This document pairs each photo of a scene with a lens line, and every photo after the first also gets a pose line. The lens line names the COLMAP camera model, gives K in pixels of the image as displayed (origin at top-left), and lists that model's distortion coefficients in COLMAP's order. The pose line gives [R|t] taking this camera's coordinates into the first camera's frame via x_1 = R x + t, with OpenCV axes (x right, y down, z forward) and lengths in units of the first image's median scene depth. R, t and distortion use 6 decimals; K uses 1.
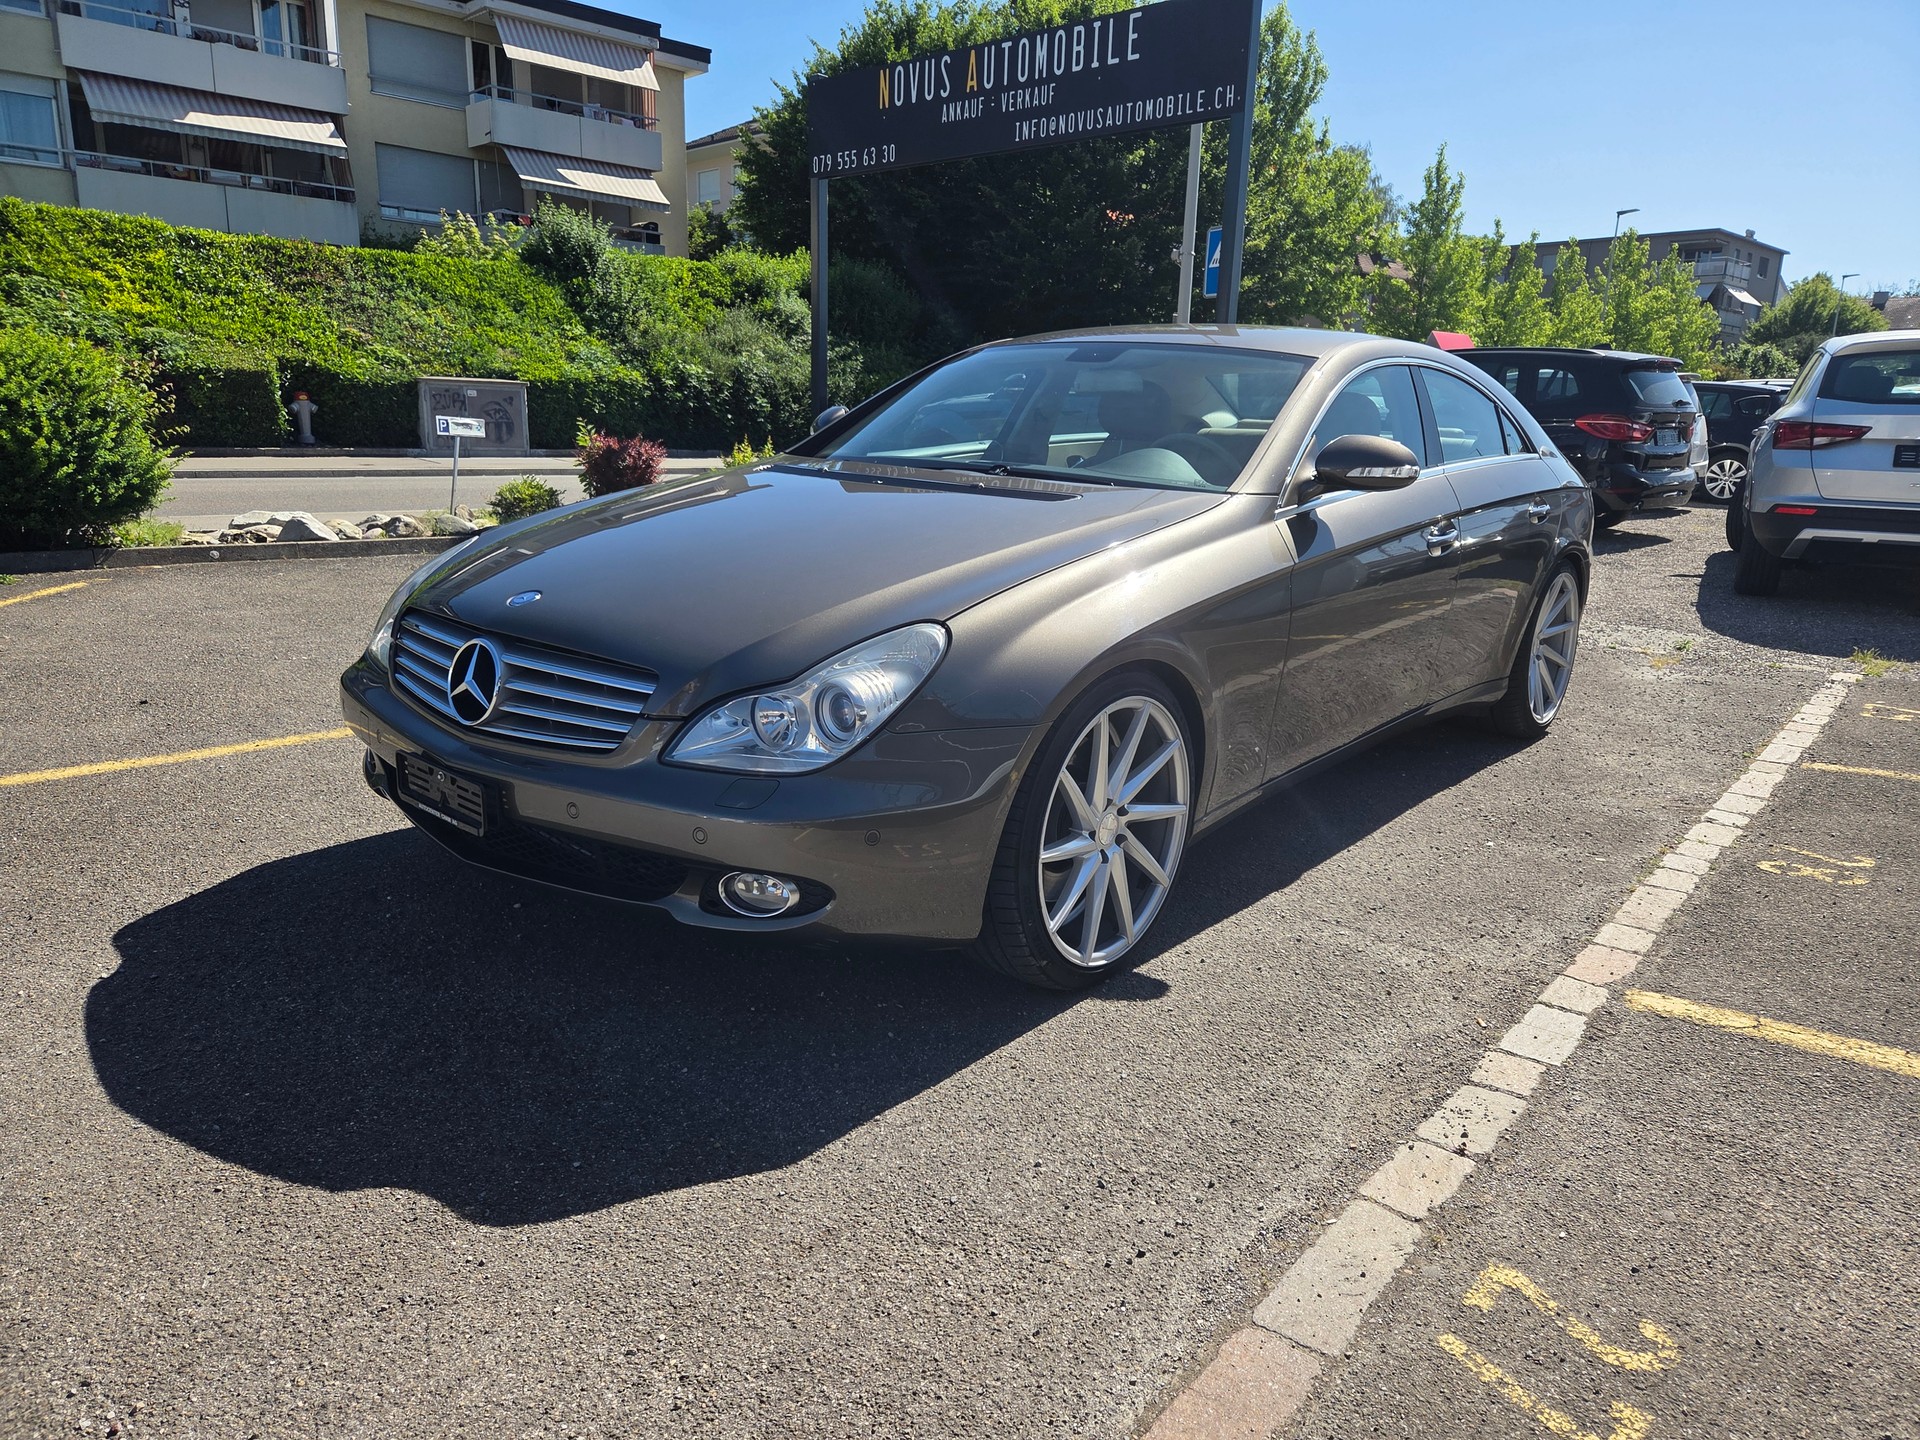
lens RADIAL K [[1291.8, 0, 985.8], [0, 1291.8, 732.3], [0, 0, 1]] dist [0.062812, -0.046158]
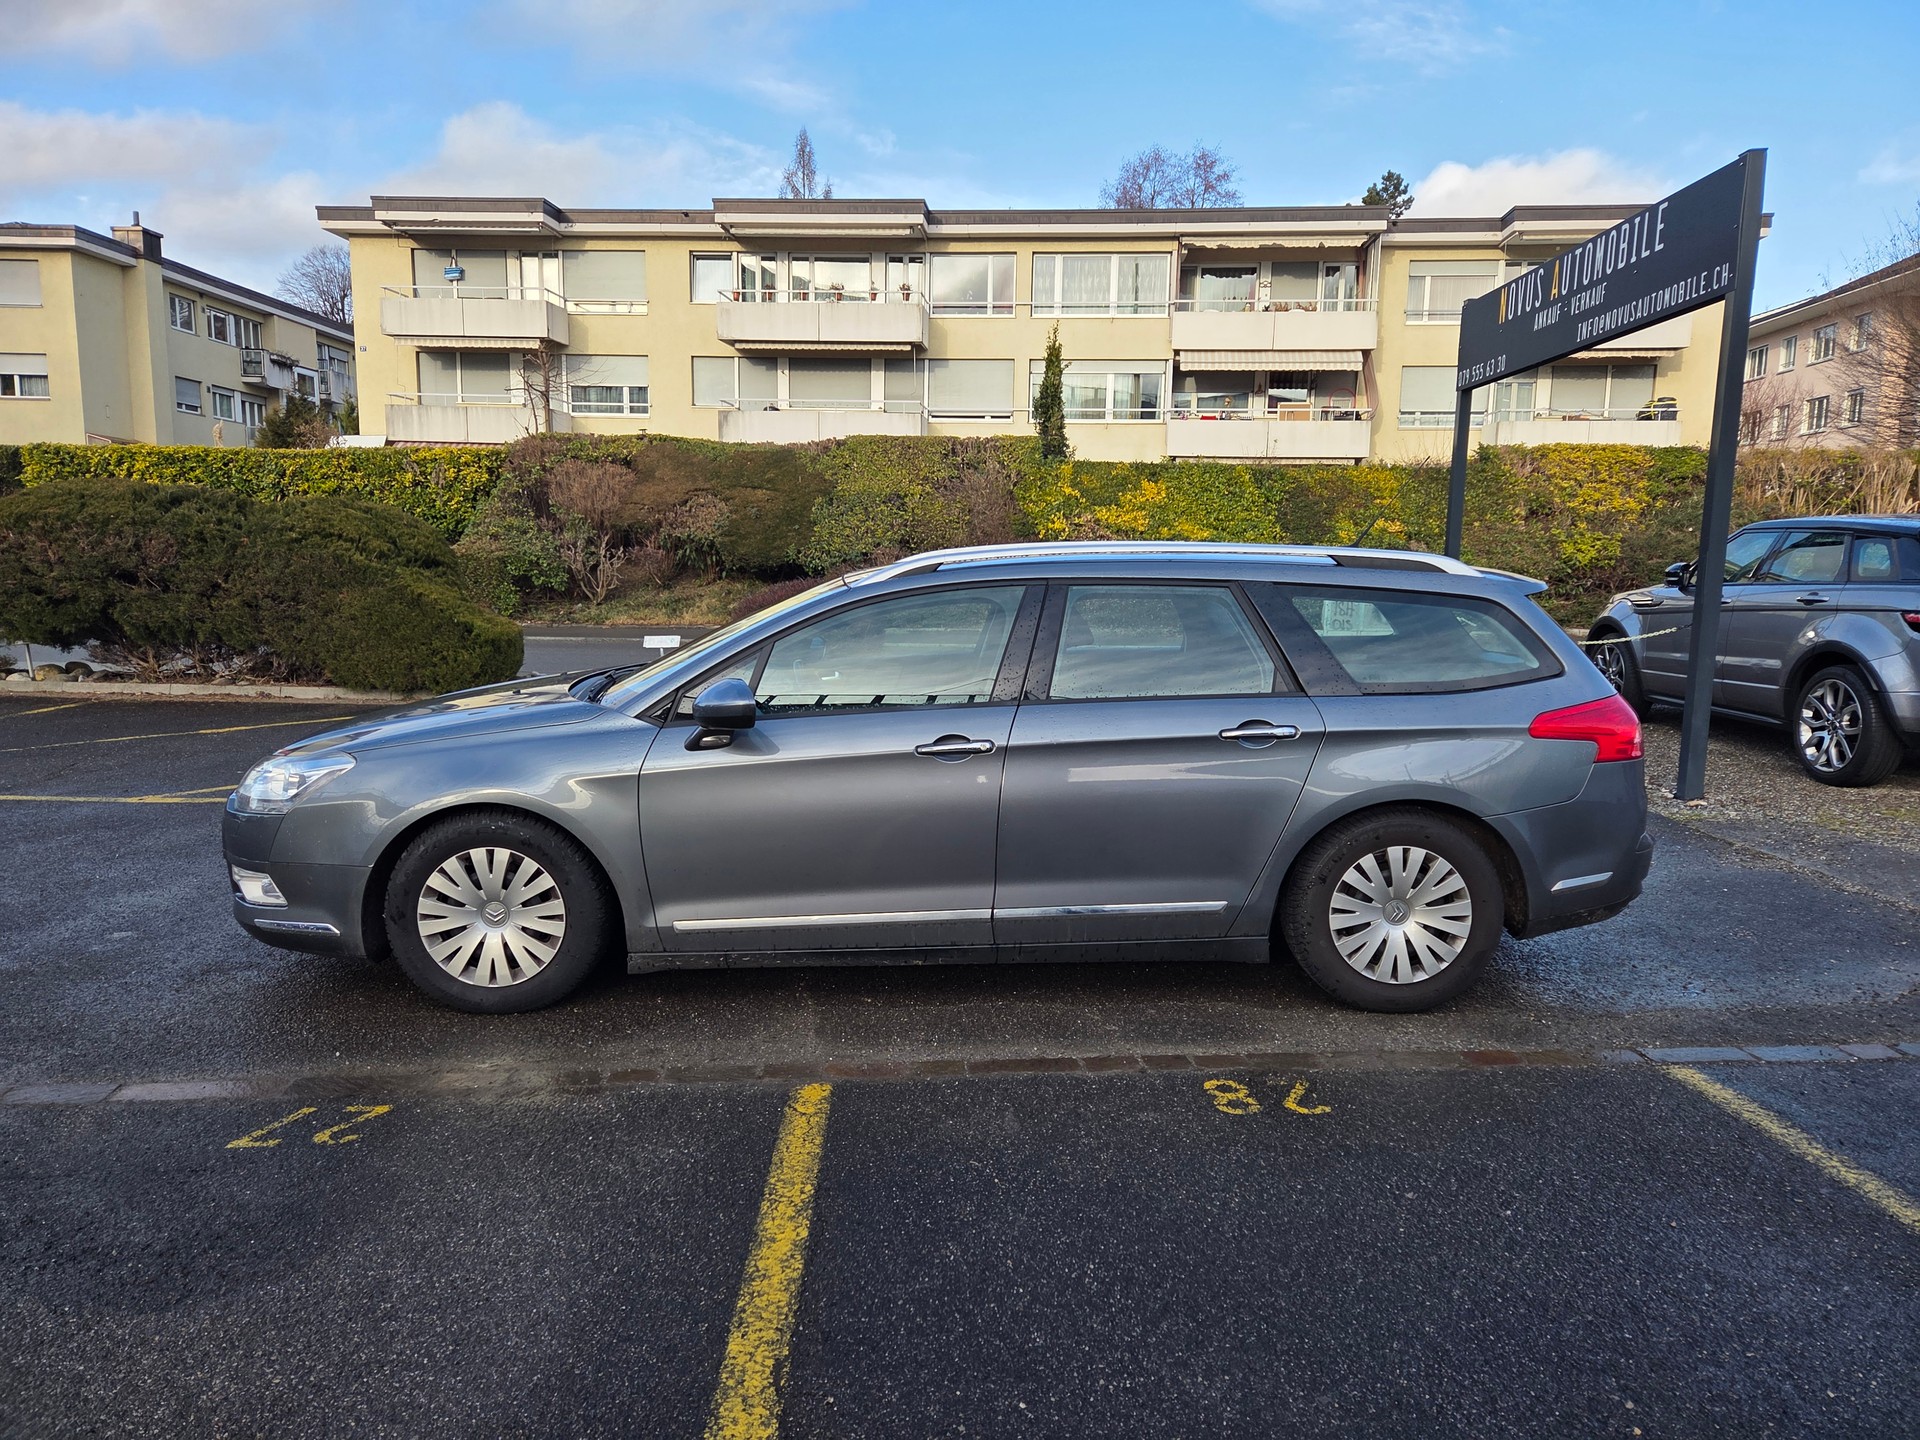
lens RADIAL K [[1278.0, 0, 973.8], [0, 1278.0, 729.0], [0, 0, 1]] dist [0.085742, -0.065792]
pose [[0.672936, 0.074489, -0.735941, 0.466453], [-0.169284, 0.984021, -0.055193, -0.032733], [0.720070, 0.161725, 0.674792, 0.053678]]
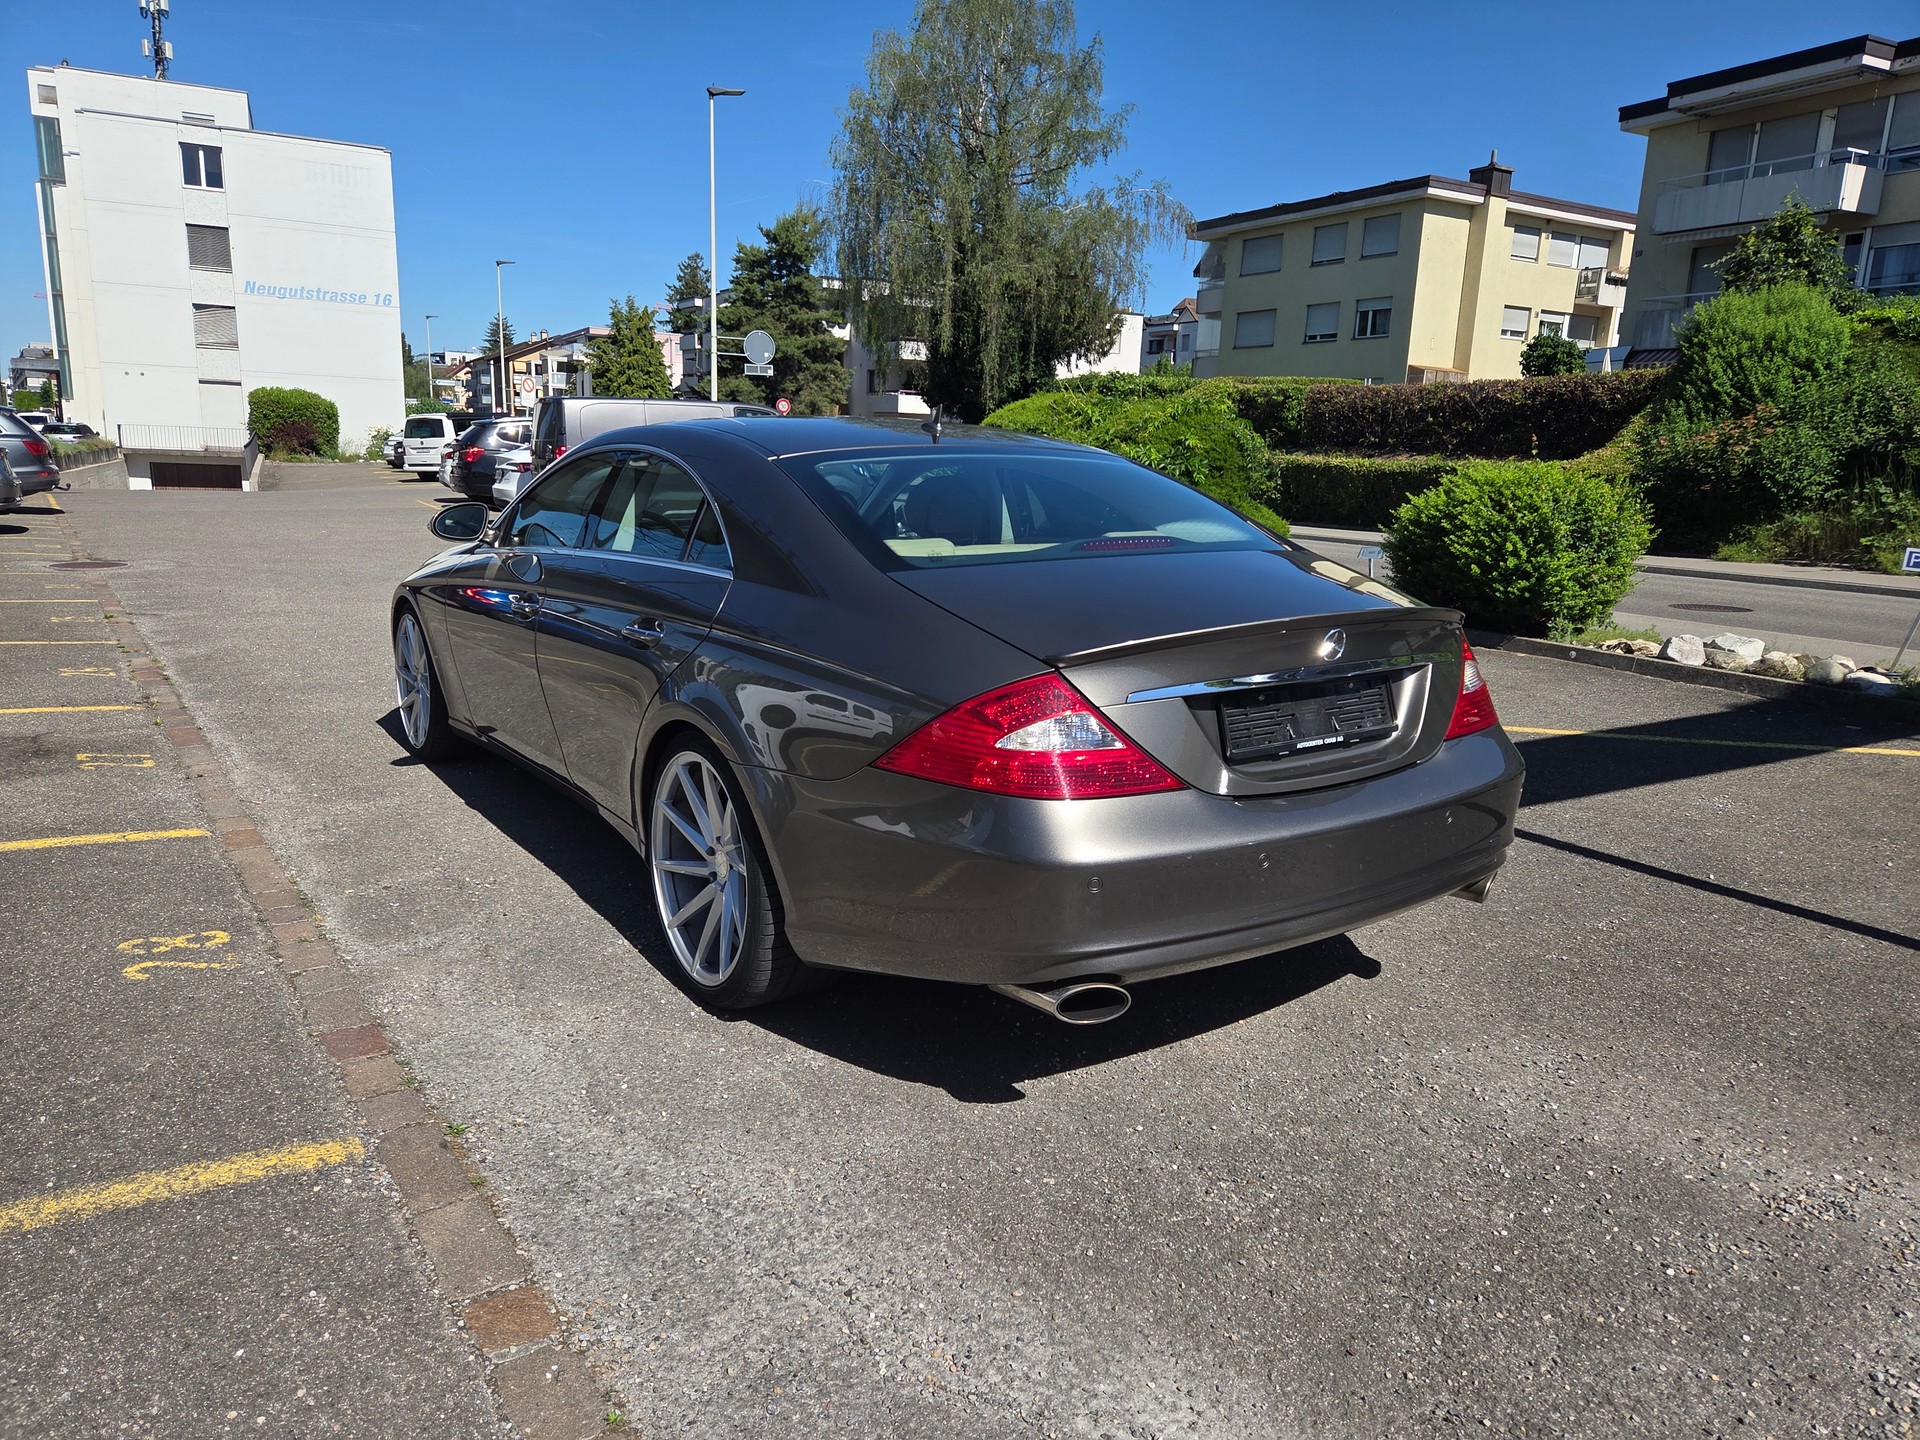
lens RADIAL K [[1289.9, 0, 956.8], [0, 1289.9, 718.5], [0, 0, 1]] dist [0.070077, -0.054142]
pose [[-0.283558, 0.151552, -0.946904, 0.527635], [-0.270960, 0.934533, 0.230713, -0.167349], [0.919878, 0.321994, -0.223930, 0.657747]]
